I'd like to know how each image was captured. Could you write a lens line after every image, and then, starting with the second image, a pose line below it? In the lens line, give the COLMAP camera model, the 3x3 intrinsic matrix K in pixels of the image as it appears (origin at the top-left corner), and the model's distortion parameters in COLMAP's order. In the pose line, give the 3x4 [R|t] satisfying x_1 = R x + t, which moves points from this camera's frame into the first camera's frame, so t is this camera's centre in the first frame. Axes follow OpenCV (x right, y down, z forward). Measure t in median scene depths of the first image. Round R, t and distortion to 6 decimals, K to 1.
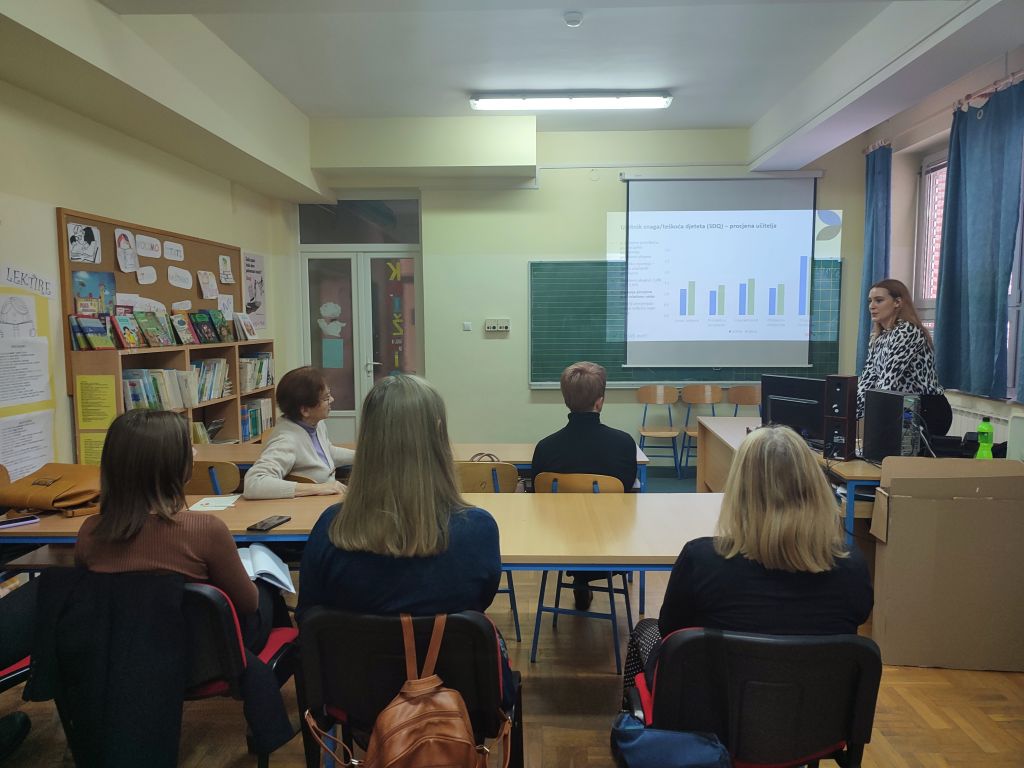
lens RADIAL K [[747.1, 0, 513.3], [0, 747.1, 381.5], [0, 0, 1]] dist [0.023586, -0.012385]
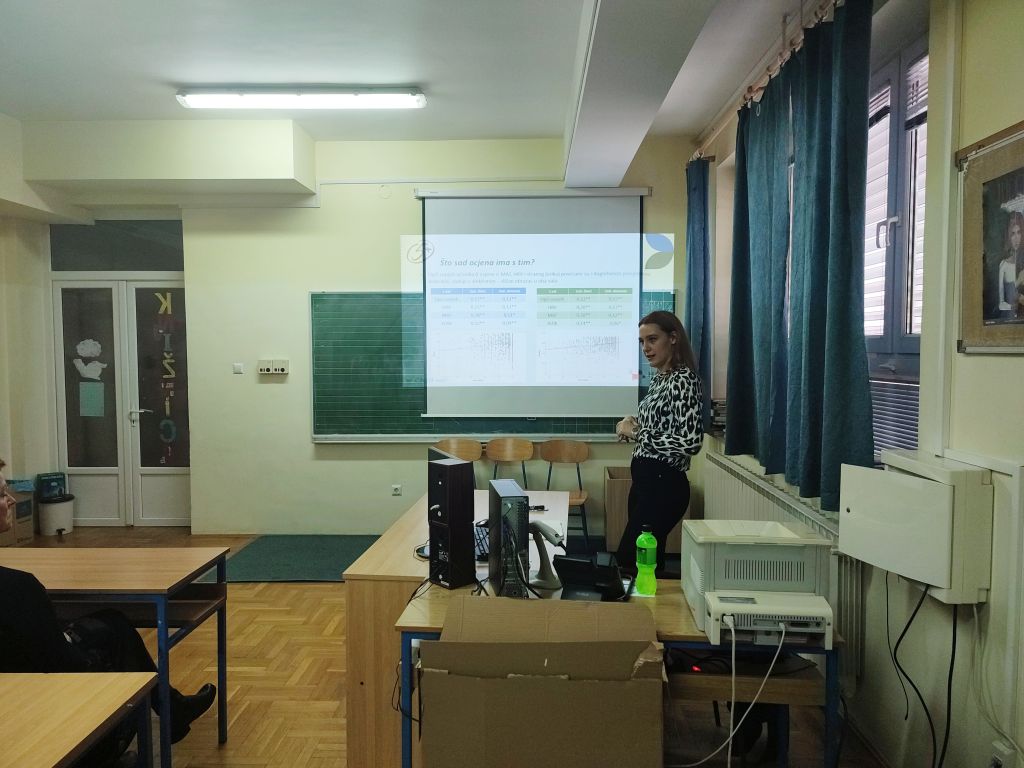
lens RADIAL K [[747.1, 0, 510.9], [0, 747.1, 387.7], [0, 0, 1]] dist [0.023586, -0.012385]
pose [[0.999968, 0.000770, 0.007920, 0.242629], [-0.000542, 0.999586, -0.028778, -0.028237], [-0.007939, 0.028773, 0.999554, 0.152934]]
